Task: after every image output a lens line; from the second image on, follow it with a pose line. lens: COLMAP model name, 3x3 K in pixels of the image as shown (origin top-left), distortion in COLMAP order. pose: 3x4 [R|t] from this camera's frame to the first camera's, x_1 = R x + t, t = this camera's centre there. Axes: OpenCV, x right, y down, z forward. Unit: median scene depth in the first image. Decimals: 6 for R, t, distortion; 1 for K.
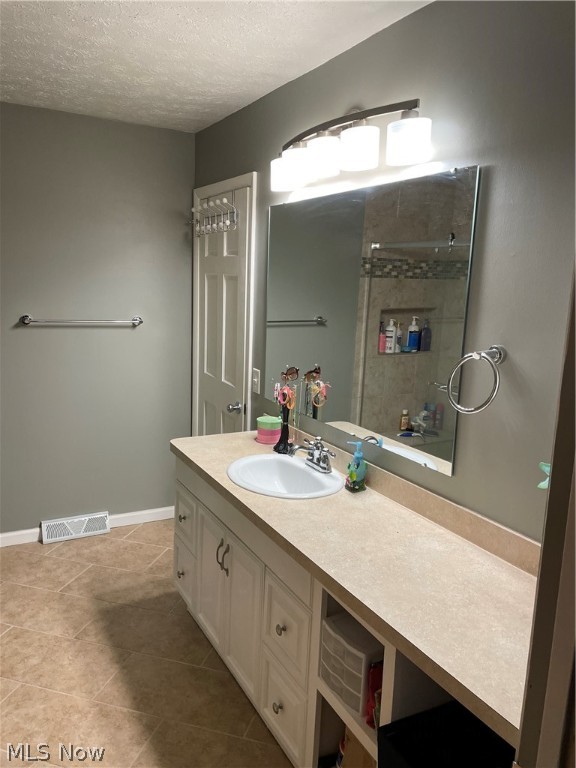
lens RADIAL K [[575.1, 0, 288.0], [0, 575.1, 384.0], [0, 0, 1]] dist [0.098771, -0.135572]
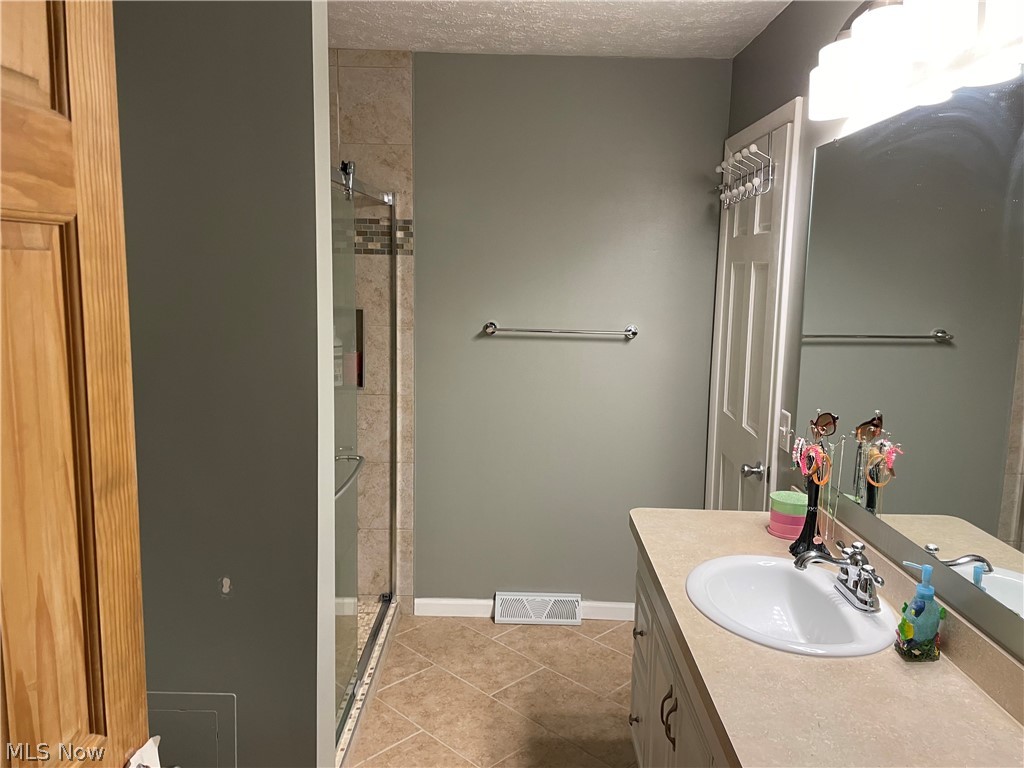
lens RADIAL K [[766.8, 0, 525.4], [0, 766.8, 375.7], [0, 0, 1]] dist [0.098771, -0.135572]
pose [[0.874279, 0.046207, -0.483220, 0.102836], [-0.073336, 0.996606, -0.037386, -0.013125], [0.479853, 0.068123, 0.874700, 0.144390]]
